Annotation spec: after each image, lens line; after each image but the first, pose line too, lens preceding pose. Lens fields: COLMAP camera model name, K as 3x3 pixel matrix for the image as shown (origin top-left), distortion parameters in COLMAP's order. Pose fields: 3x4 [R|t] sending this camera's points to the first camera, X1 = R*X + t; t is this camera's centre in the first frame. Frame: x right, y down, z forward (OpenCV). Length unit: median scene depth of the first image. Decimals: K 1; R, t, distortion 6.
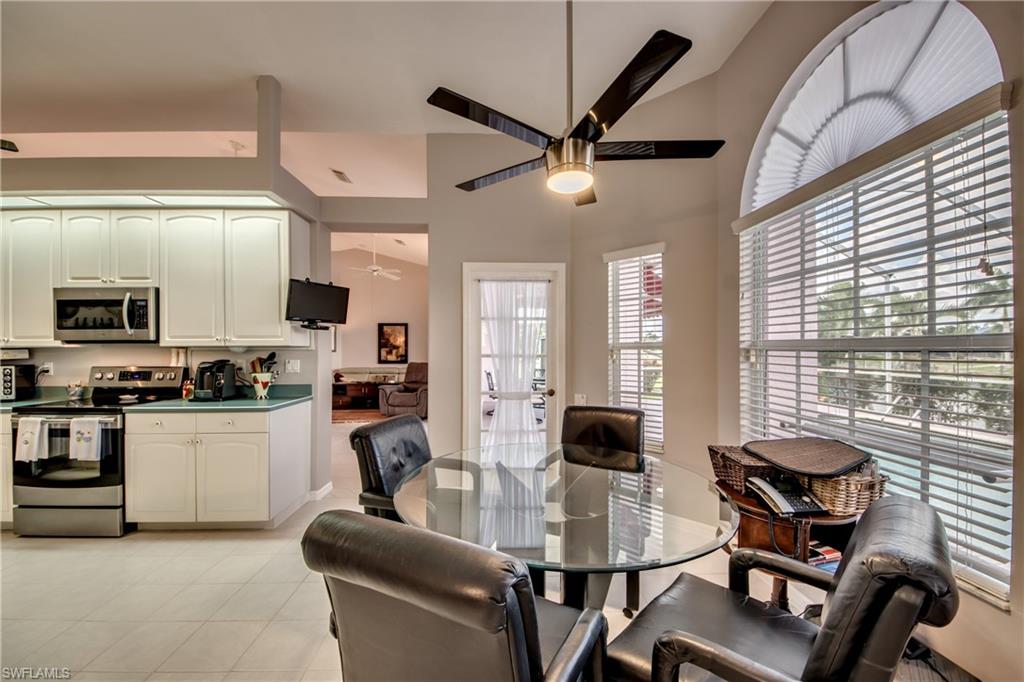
lens RADIAL K [[372.3, 0, 498.5], [0, 372.3, 348.6], [0, 0, 1]] dist [0.022045, -0.017200]
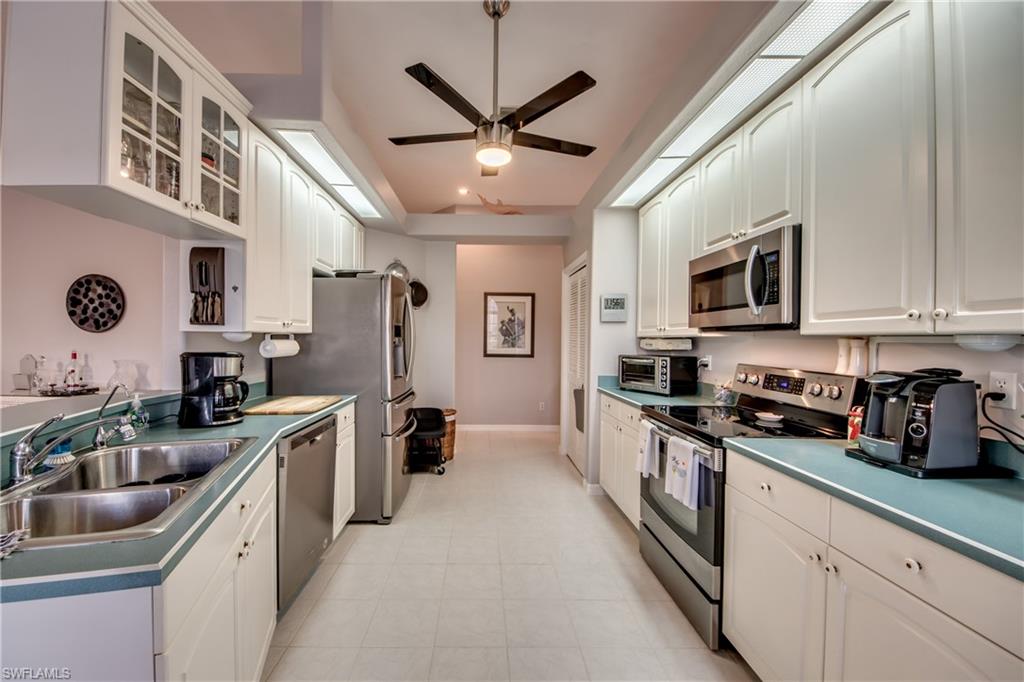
lens RADIAL K [[394.7, 0, 474.1], [0, 394.7, 340.5], [0, 0, 1]] dist [0.014056, -0.013484]
pose [[-0.046667, 0.008515, -0.998874, -0.305664], [-0.009708, 0.999913, 0.008977, 0.001749], [0.998863, 0.010116, -0.046581, 0.535614]]
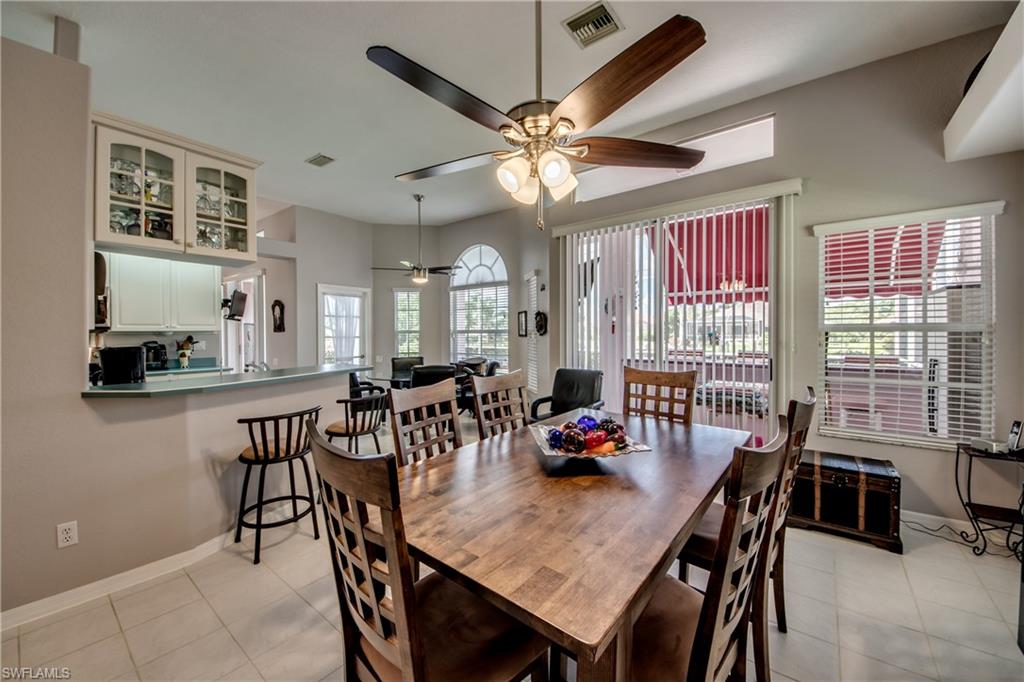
lens RADIAL K [[396.1, 0, 516.7], [0, 396.1, 324.2], [0, 0, 1]] dist [-0.026970, -0.000021]
pose [[0.627957, 0.018064, 0.778038, -1.008048], [0.002879, 0.999670, -0.025533, 0.007972], [-0.778242, 0.018274, 0.627698, -0.927490]]
